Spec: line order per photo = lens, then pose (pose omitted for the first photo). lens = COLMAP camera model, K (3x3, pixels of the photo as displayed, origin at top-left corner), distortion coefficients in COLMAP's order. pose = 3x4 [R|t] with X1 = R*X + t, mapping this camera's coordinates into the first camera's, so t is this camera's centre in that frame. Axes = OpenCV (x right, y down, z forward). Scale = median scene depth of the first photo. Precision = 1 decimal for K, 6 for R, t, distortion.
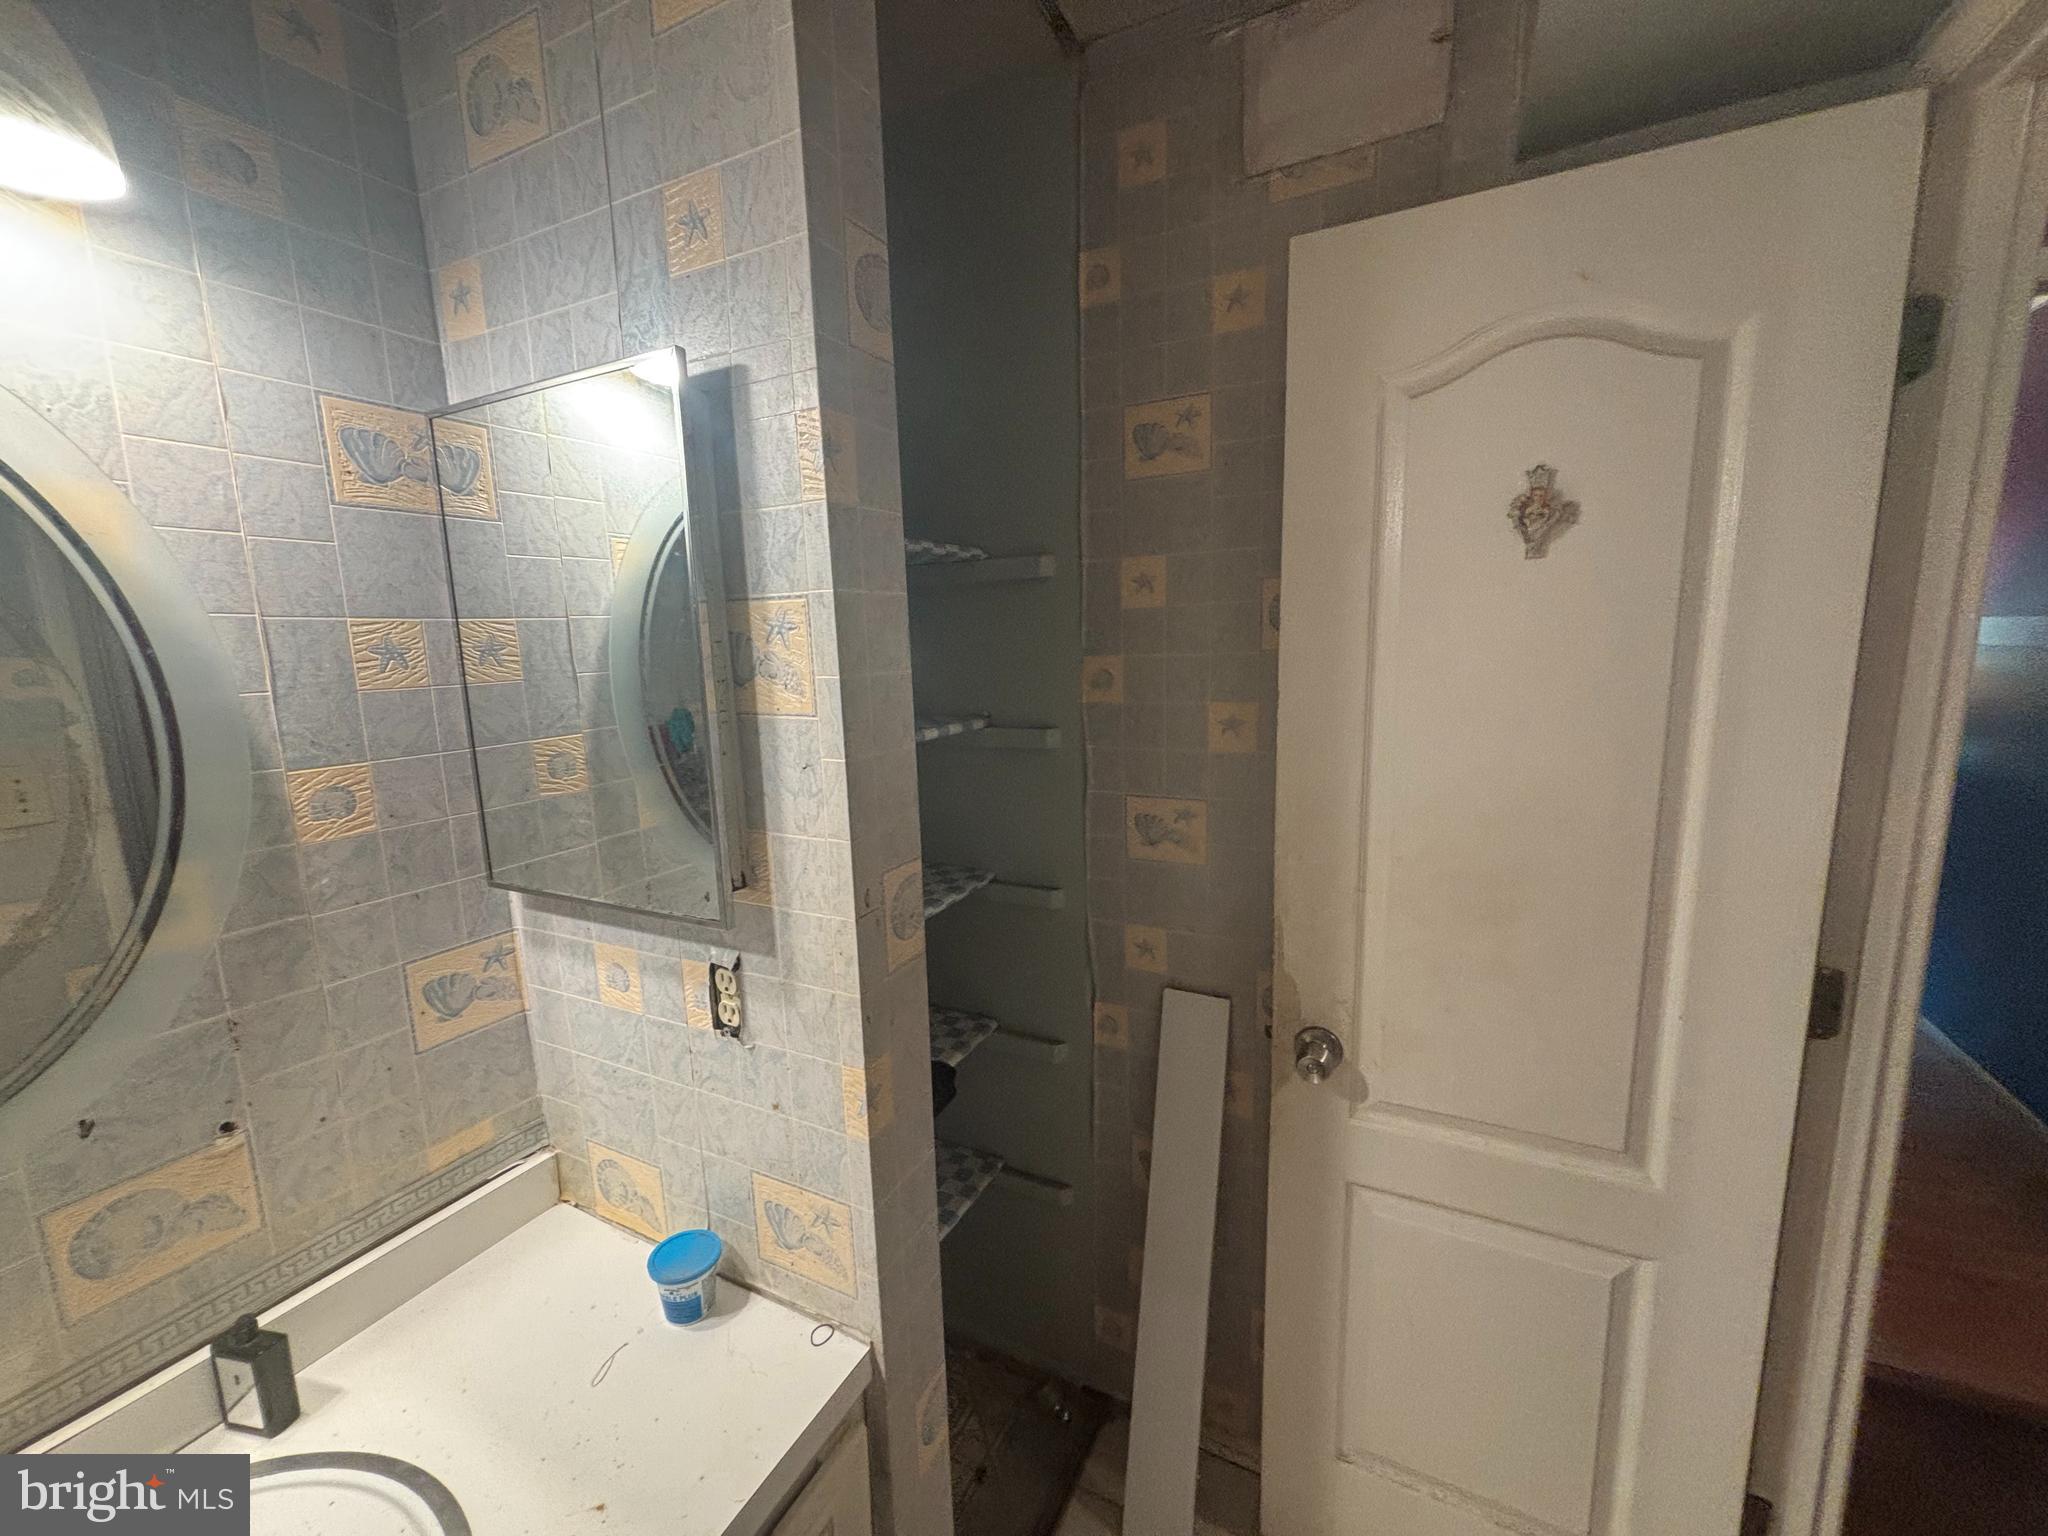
lens RADIAL K [[821.8, 0, 1025.1], [0, 821.8, 783.9], [0, 0, 1]] dist [0.000237, -0.000404]
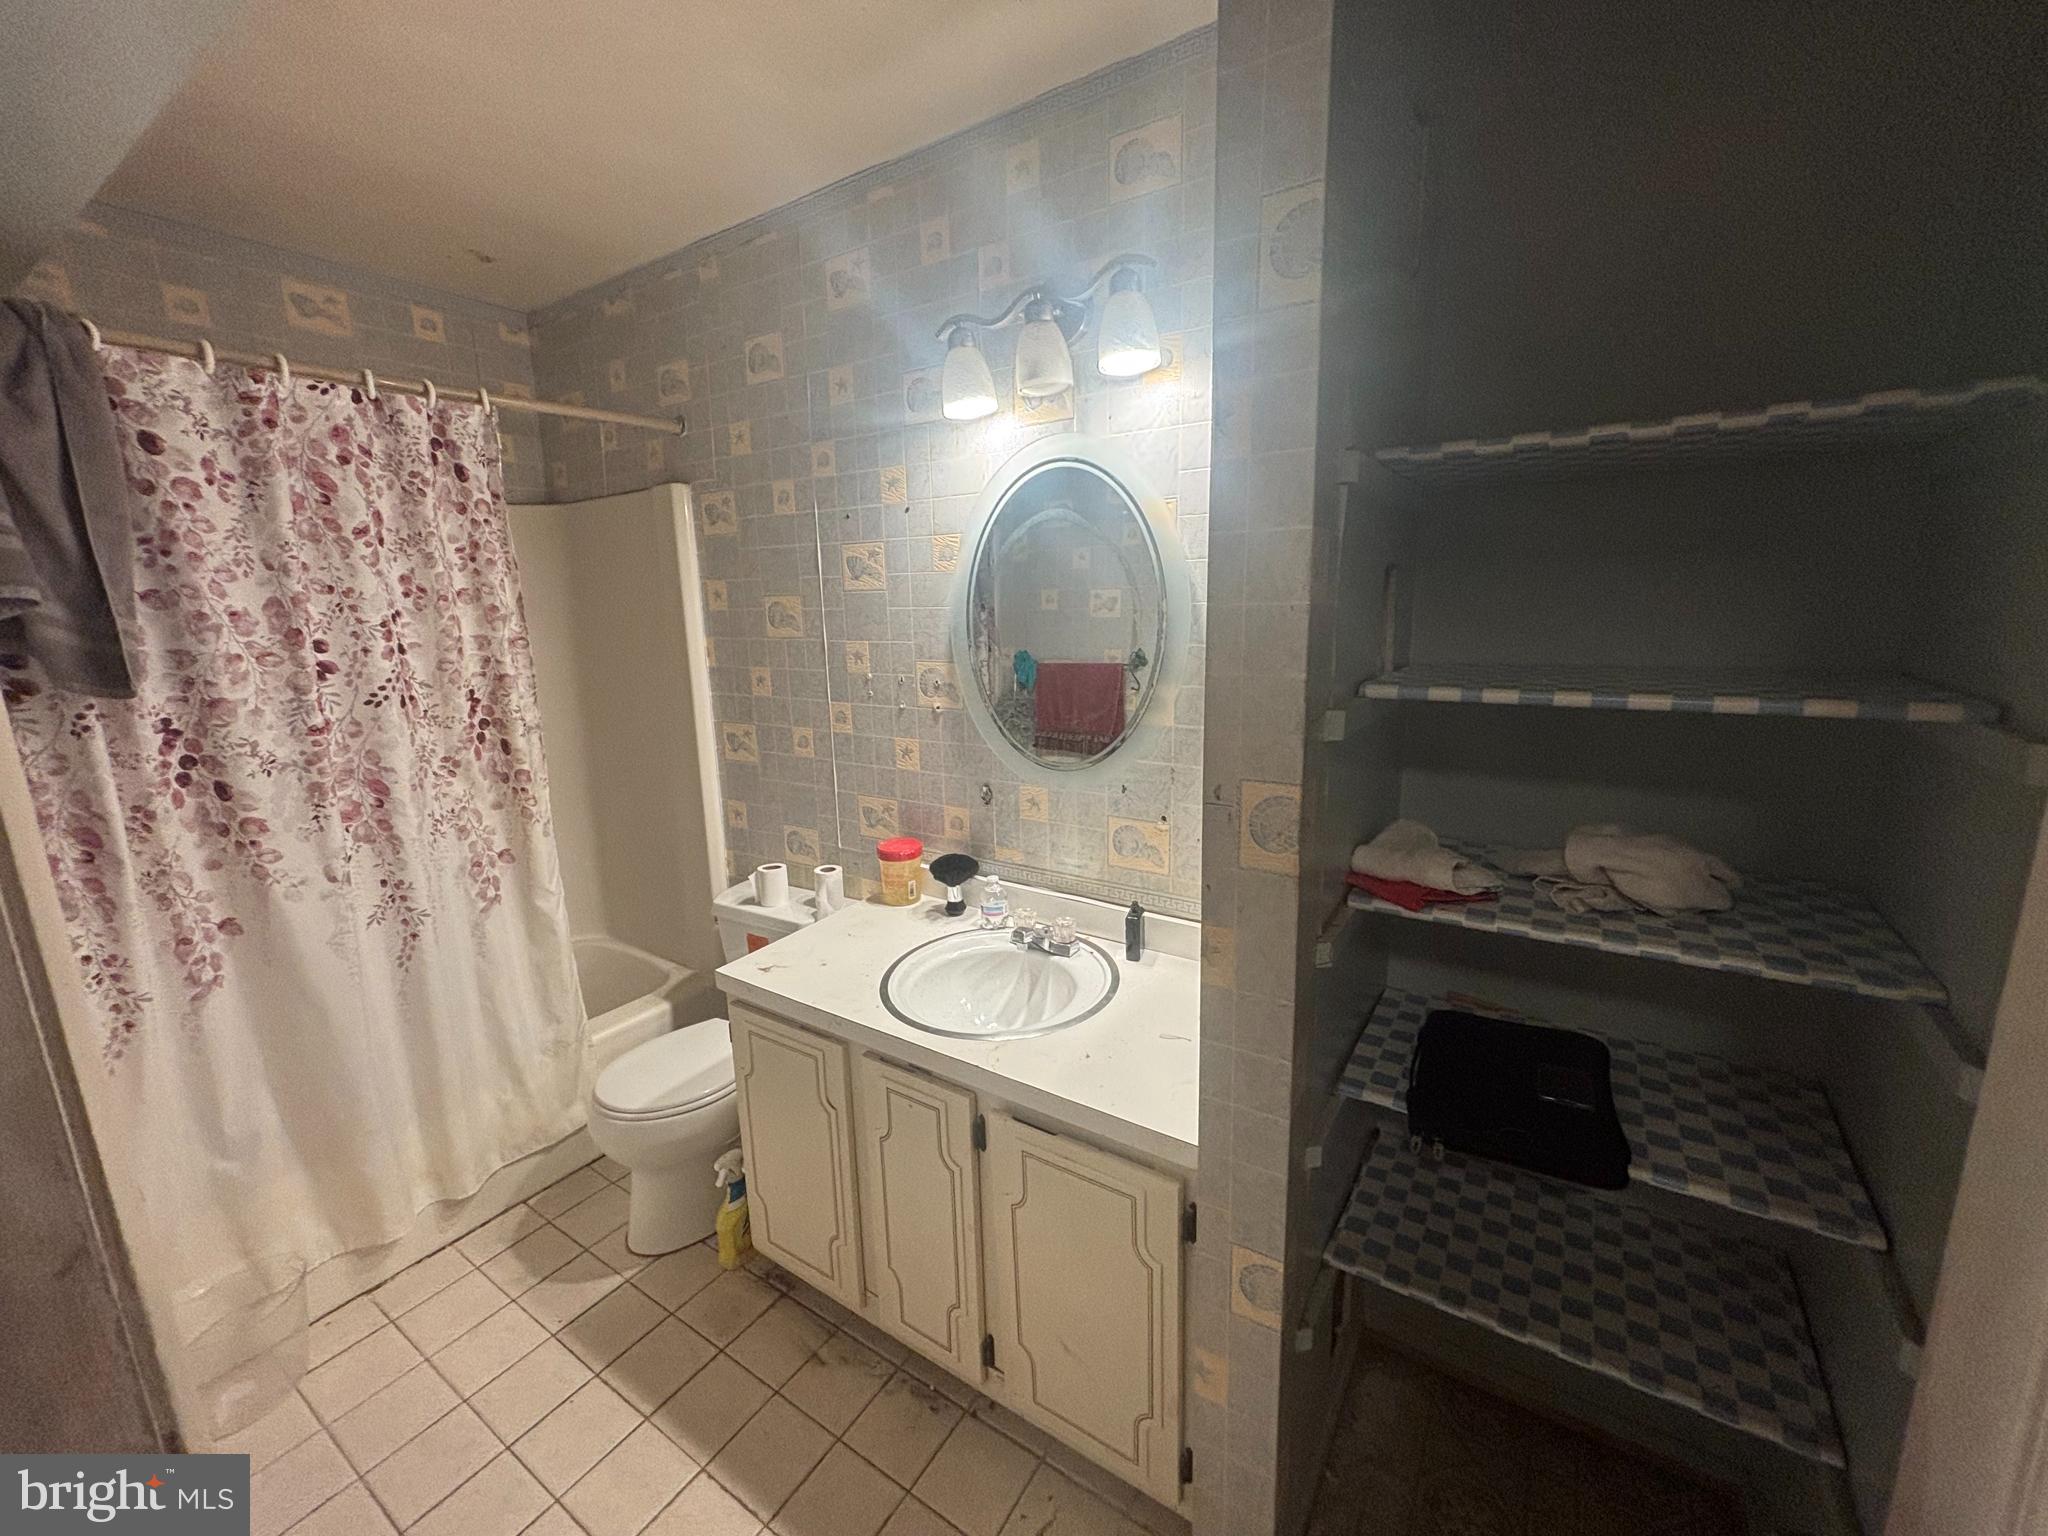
lens RADIAL K [[820.7, 0, 1024.0], [0, 820.7, 768.0], [0, 0, 1]] dist [0.000096, -0.000100]
pose [[-0.132572, 0.228005, -0.964592, 0.935910], [-0.140015, 0.959115, 0.245954, -0.140902], [0.981234, 0.167664, -0.095228, 0.781879]]
